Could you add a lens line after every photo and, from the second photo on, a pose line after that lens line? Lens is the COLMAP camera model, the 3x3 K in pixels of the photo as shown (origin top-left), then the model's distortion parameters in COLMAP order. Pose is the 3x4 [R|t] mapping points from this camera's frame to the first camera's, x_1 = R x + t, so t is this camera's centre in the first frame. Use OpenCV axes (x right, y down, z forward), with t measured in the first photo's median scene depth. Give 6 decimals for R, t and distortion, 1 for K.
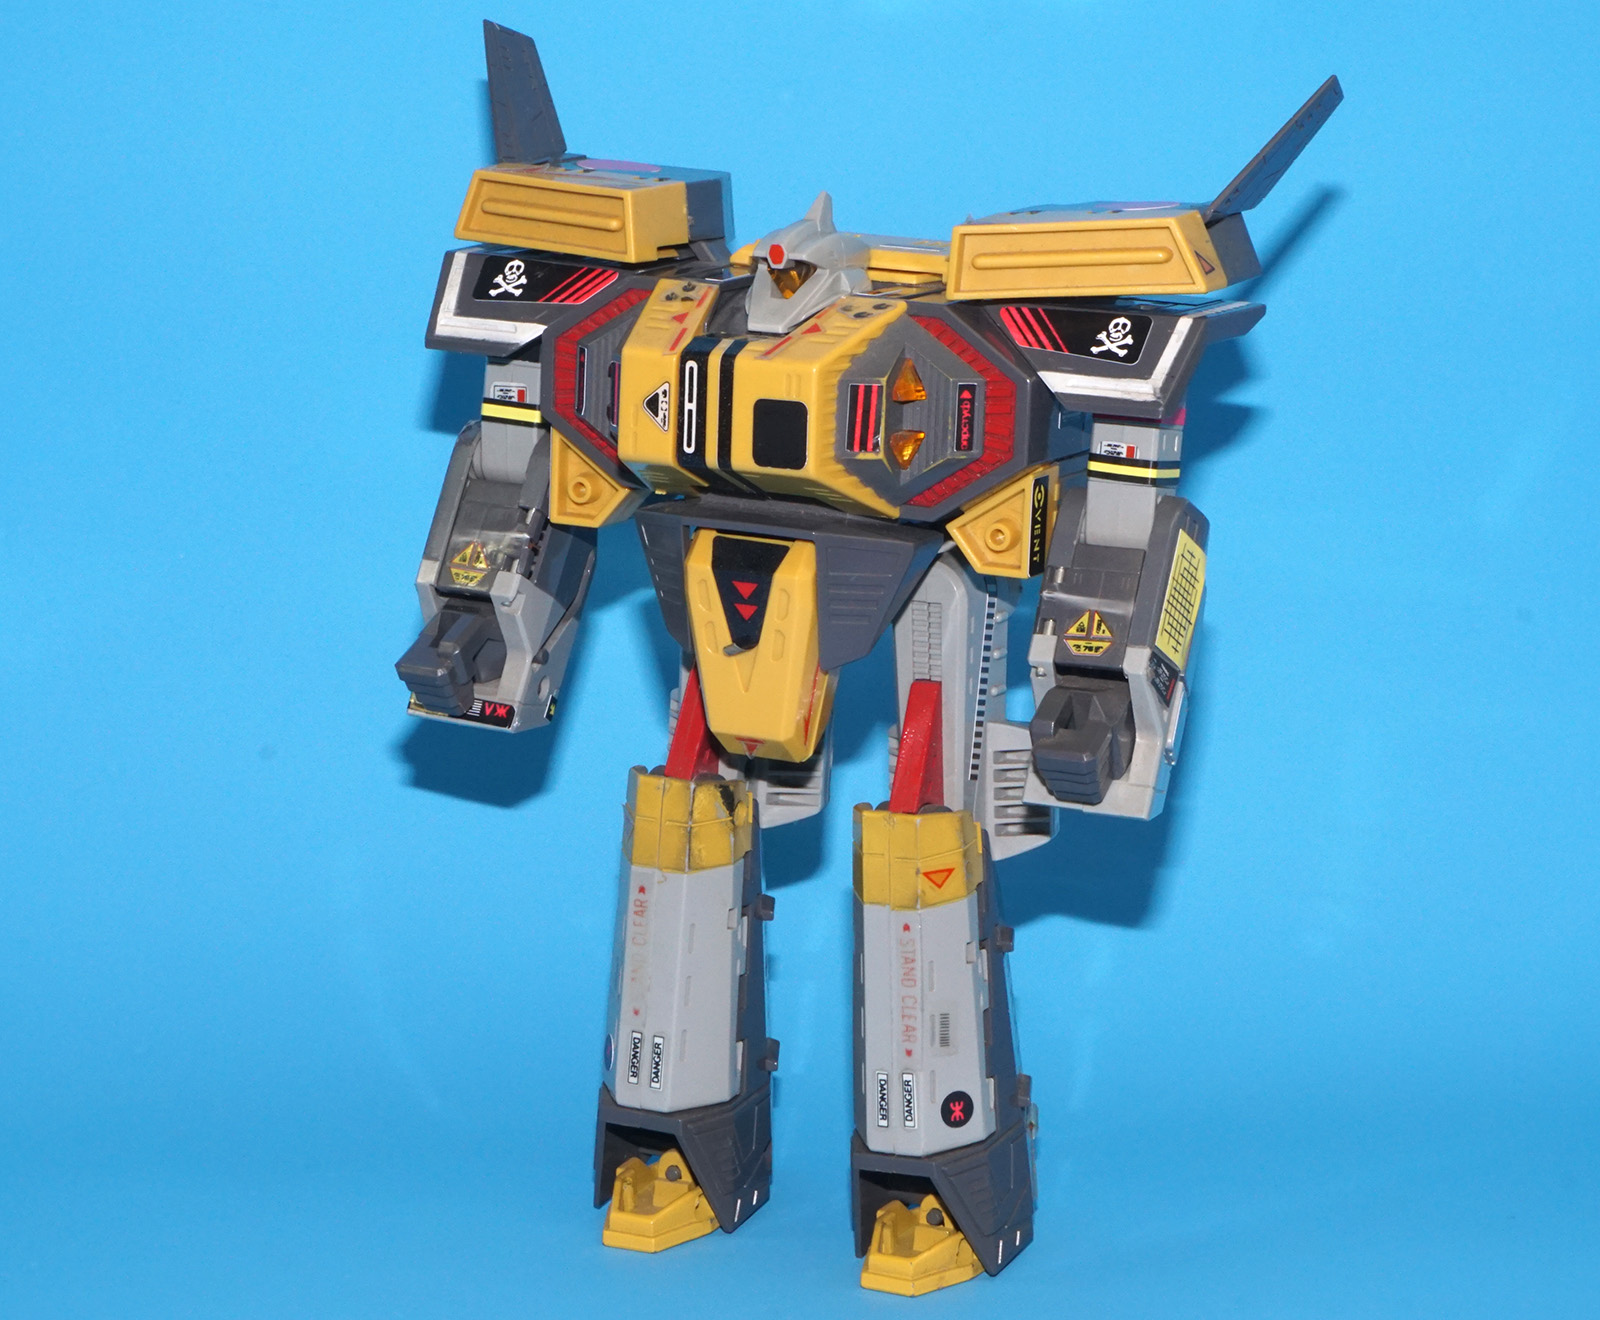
lens RADIAL K [[4475.9, 0, 799.3], [0, 4475.9, 659.7], [0, 0, 1]] dist [-0.043837, 0.000000]
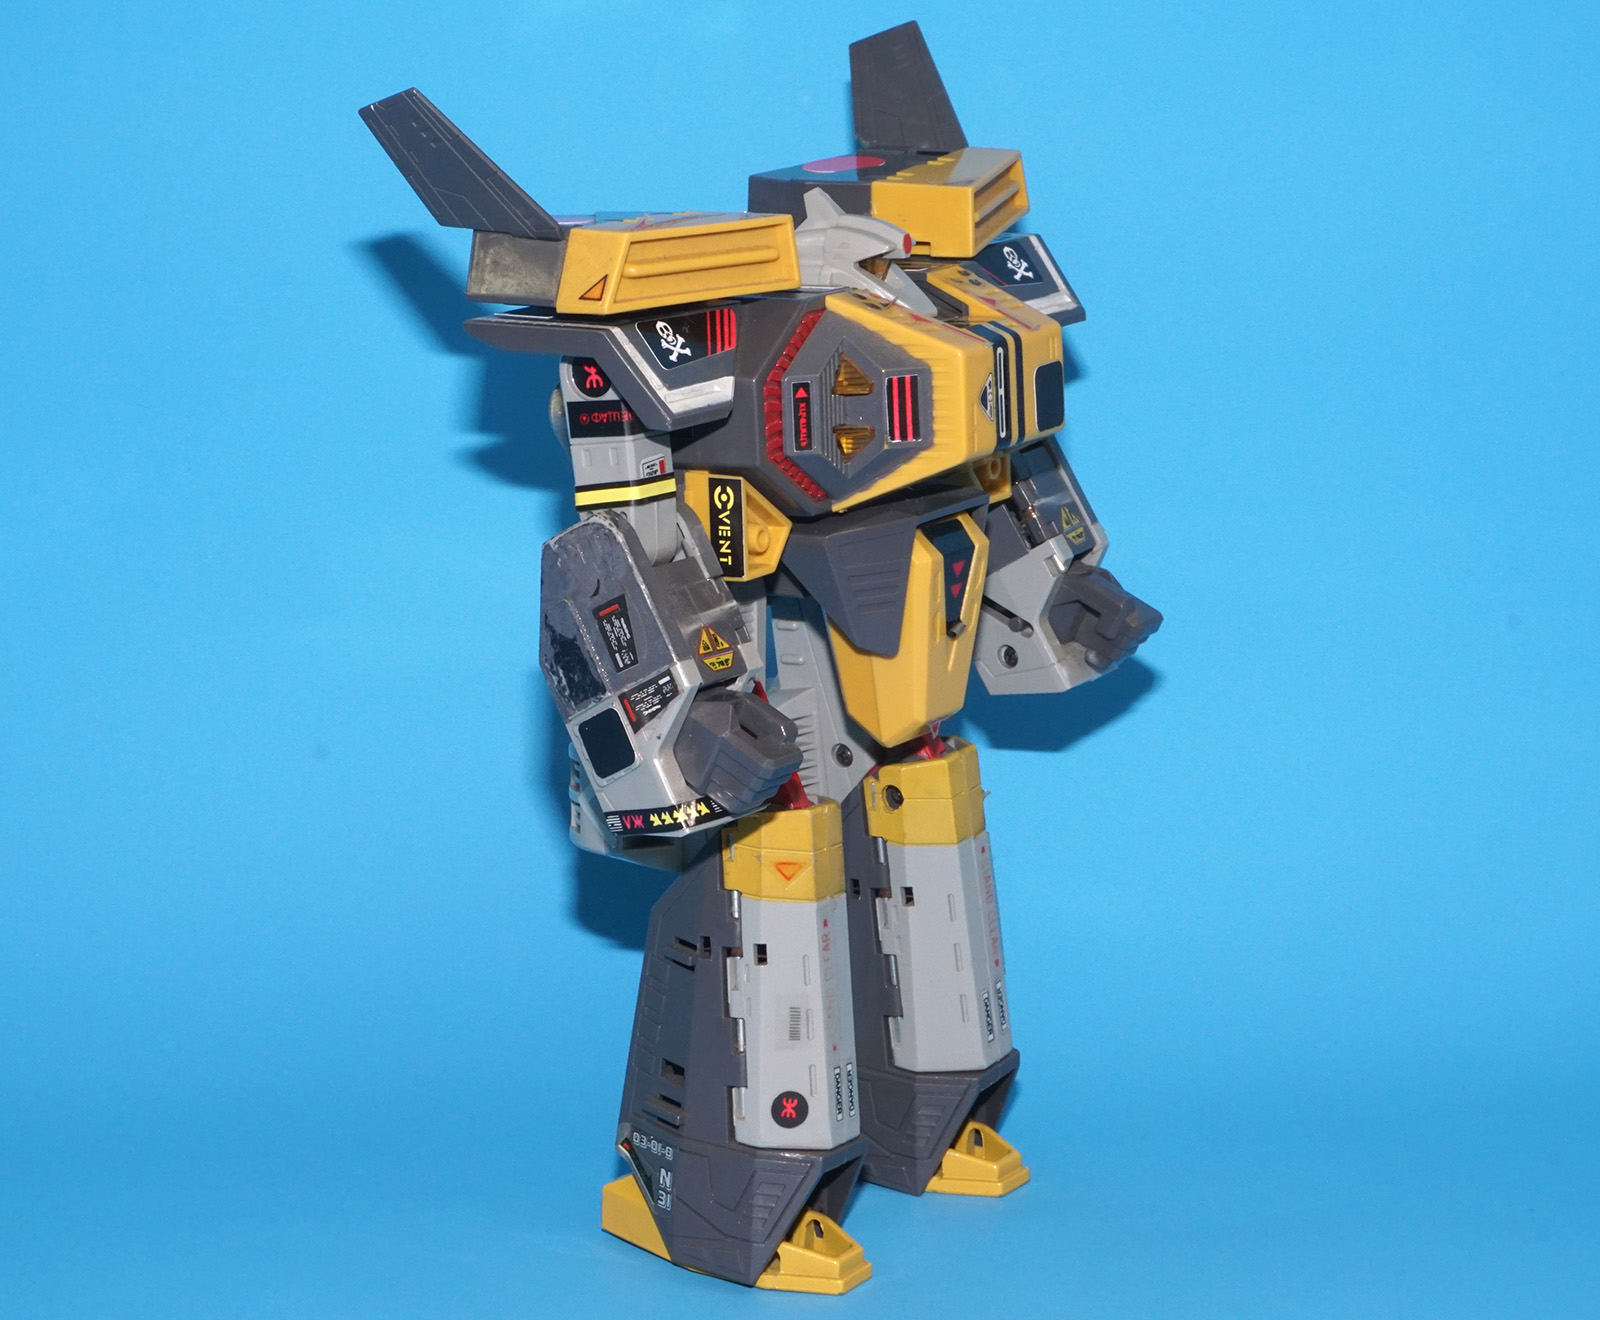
lens RADIAL K [[4475.9, 0, 800.2], [0, 4475.9, 659.6], [0, 0, 1]] dist [-0.043837, 0.000000]
pose [[0.093321, -0.212682, 0.972655, -1.035125], [0.242827, 0.952280, 0.184929, -0.198117], [-0.965570, 0.218929, 0.140513, 0.908101]]
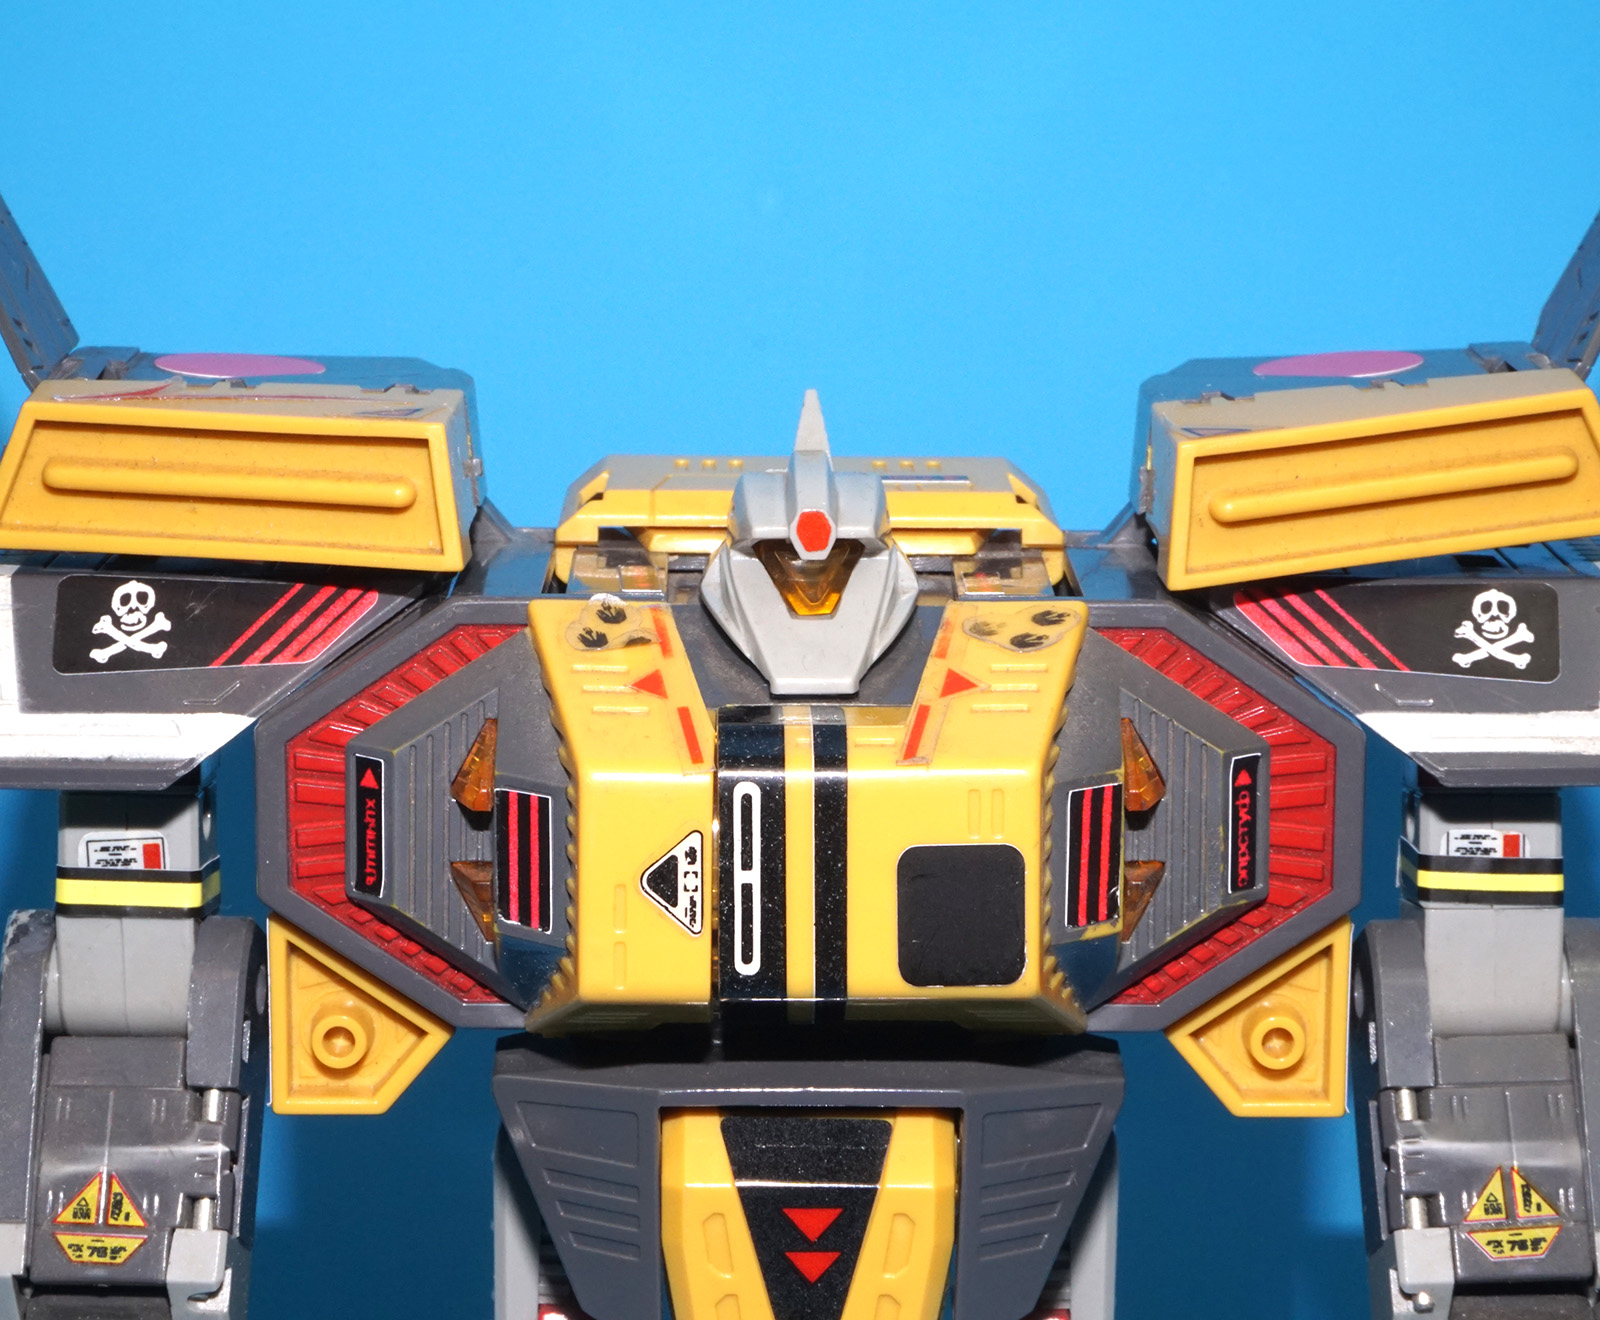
lens RADIAL K [[4475.9, 0, 801.6], [0, 4475.9, 660.0], [0, 0, 1]] dist [-0.043837, 0.000000]
pose [[0.902155, -0.113644, 0.416175, -0.210908], [0.114236, 0.993174, 0.023570, -0.089110], [-0.416012, 0.026278, 0.908979, 0.566517]]
